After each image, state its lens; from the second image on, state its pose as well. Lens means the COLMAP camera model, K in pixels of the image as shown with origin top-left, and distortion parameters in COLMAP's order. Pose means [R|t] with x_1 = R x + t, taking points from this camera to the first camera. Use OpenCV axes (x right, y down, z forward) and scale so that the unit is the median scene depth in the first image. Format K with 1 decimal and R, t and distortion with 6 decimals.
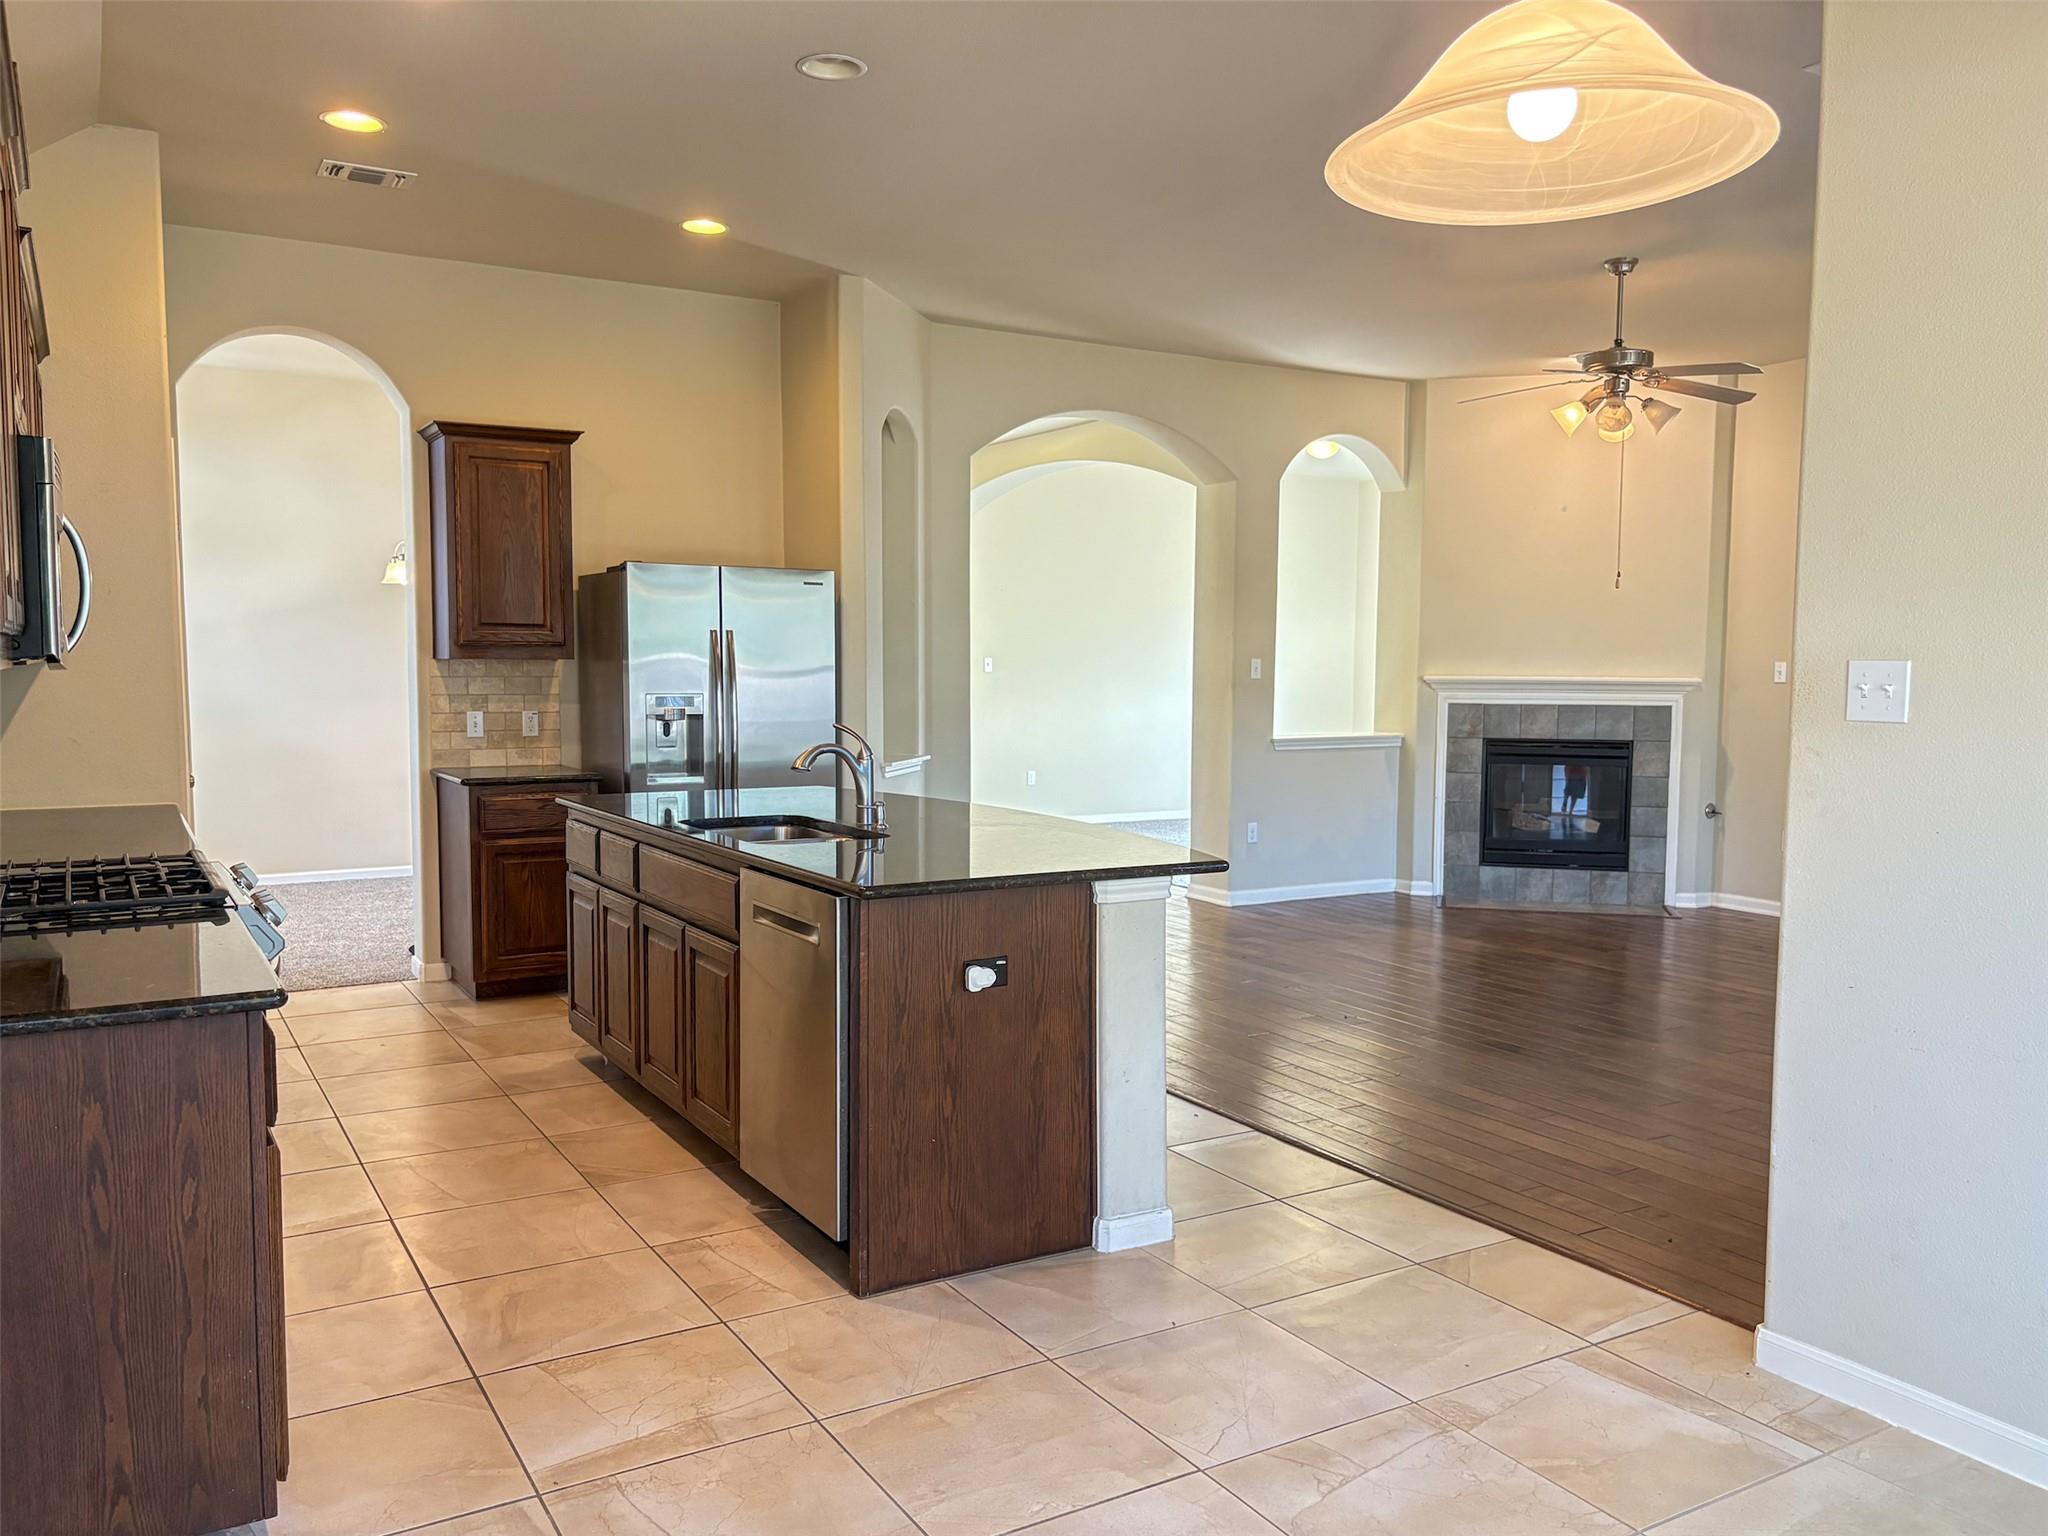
lens RADIAL K [[1566.4, 0, 1031.7], [0, 1566.4, 774.1], [0, 0, 1]] dist [0.050373, -0.053407]
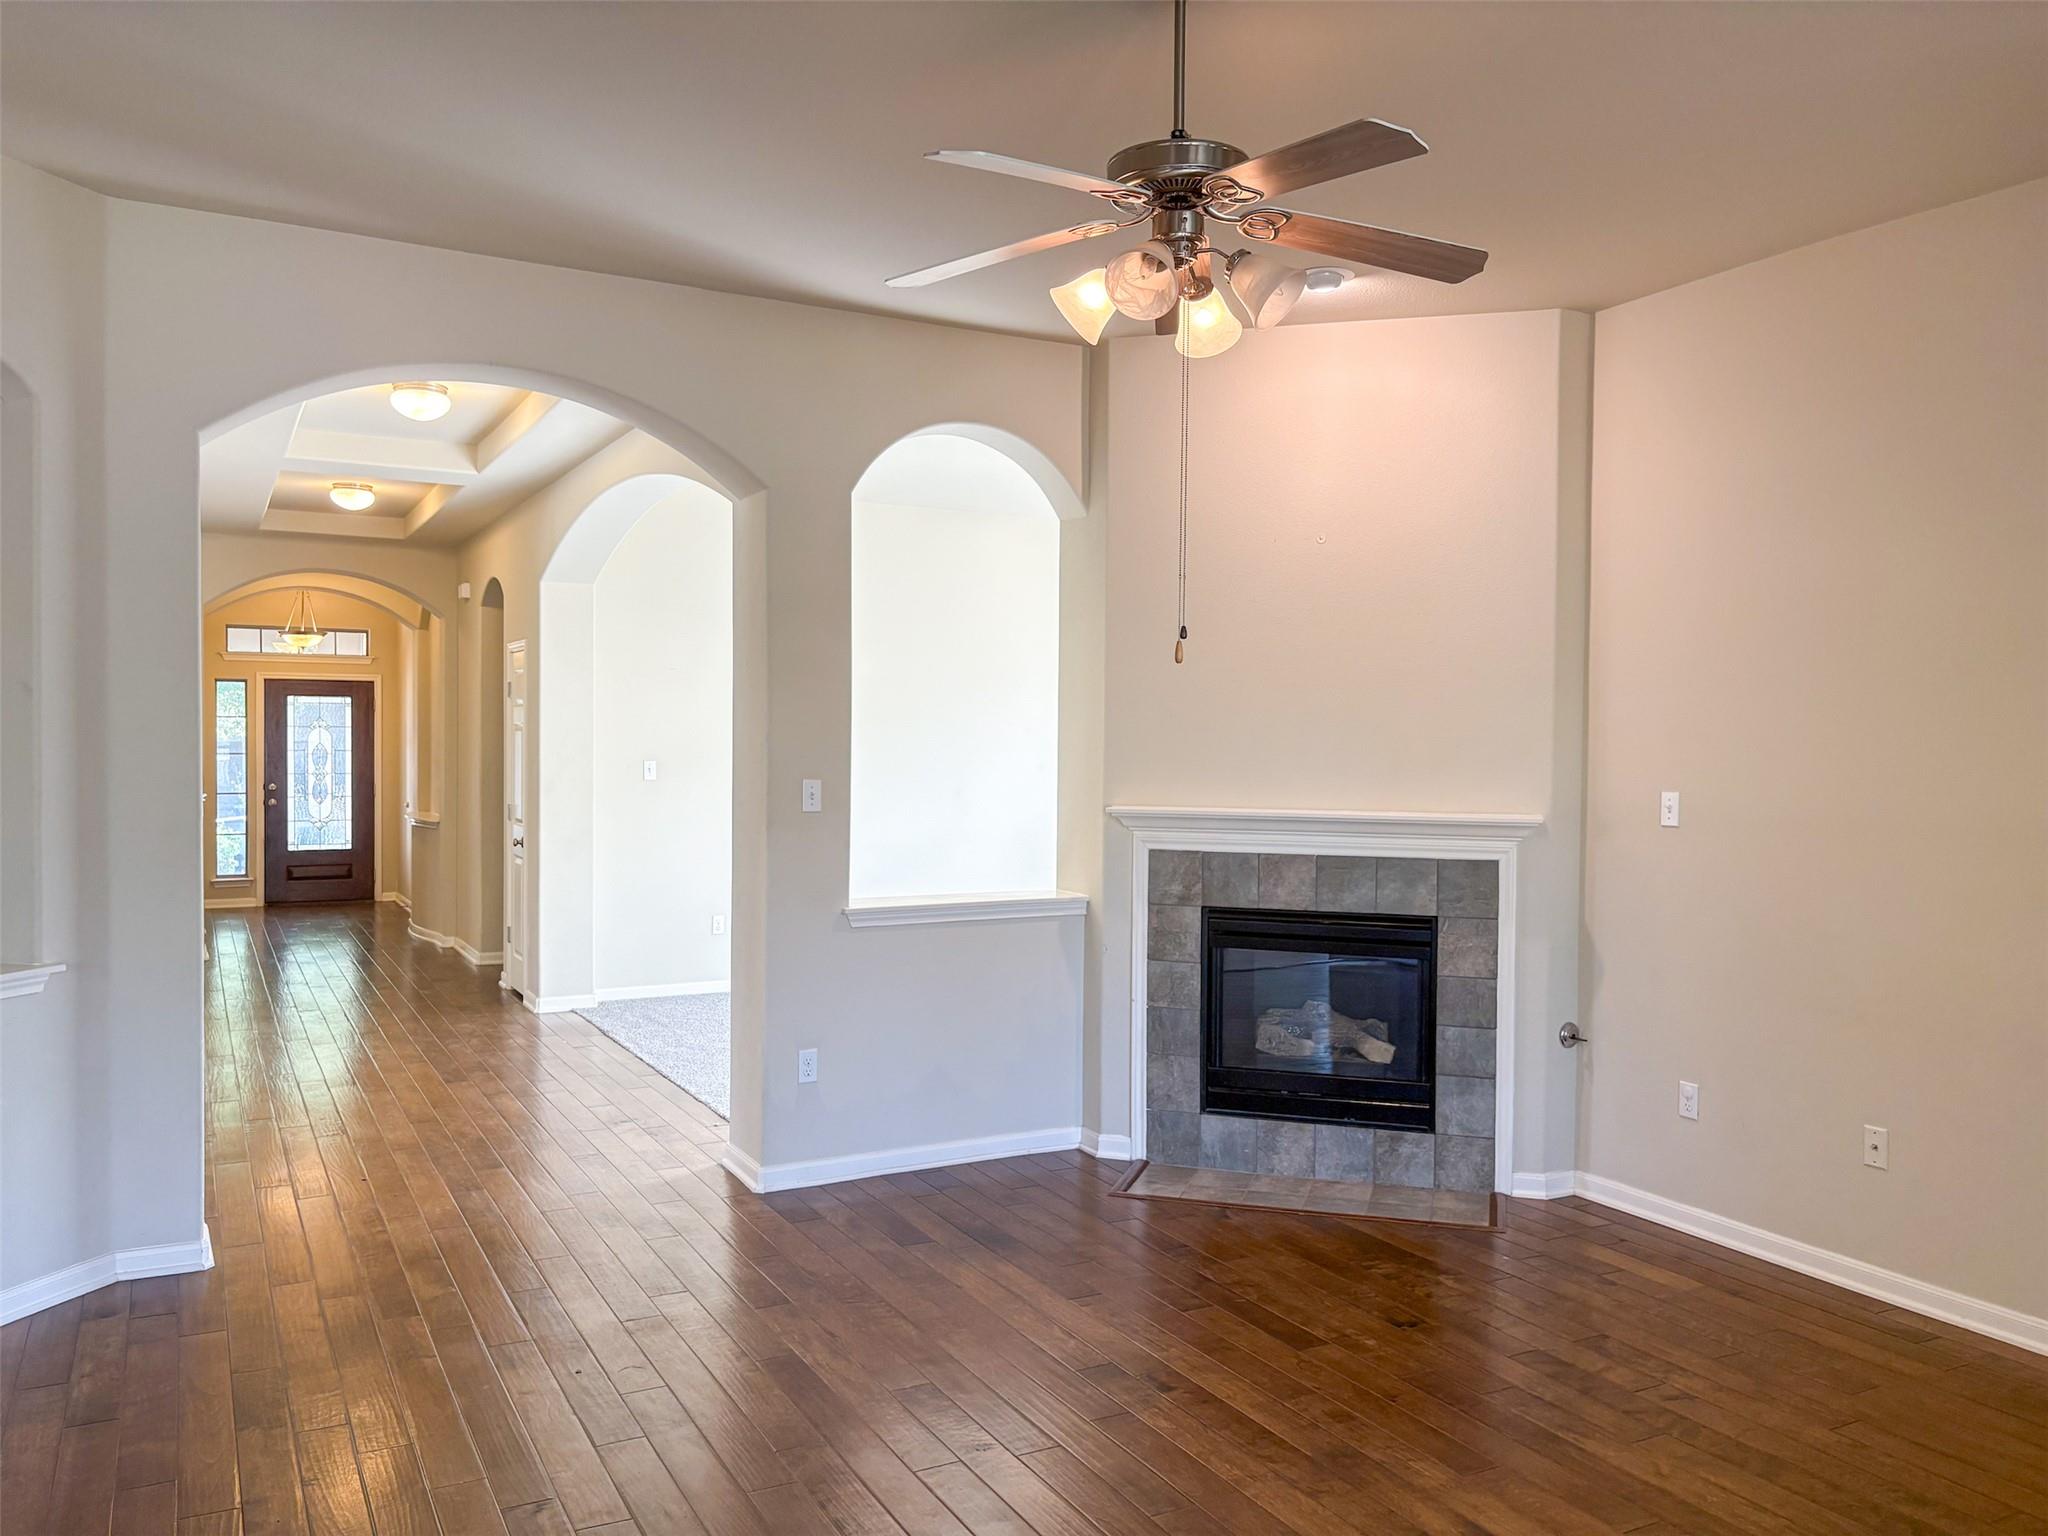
lens RADIAL K [[1495.2, 0, 1018.2], [0, 1495.2, 756.1], [0, 0, 1]] dist [0.006822, -0.002470]
pose [[0.998341, 0.003260, -0.057490, 0.300898], [-0.006835, 0.998046, -0.062103, -0.054484], [0.057175, 0.062393, 0.996413, 0.491181]]
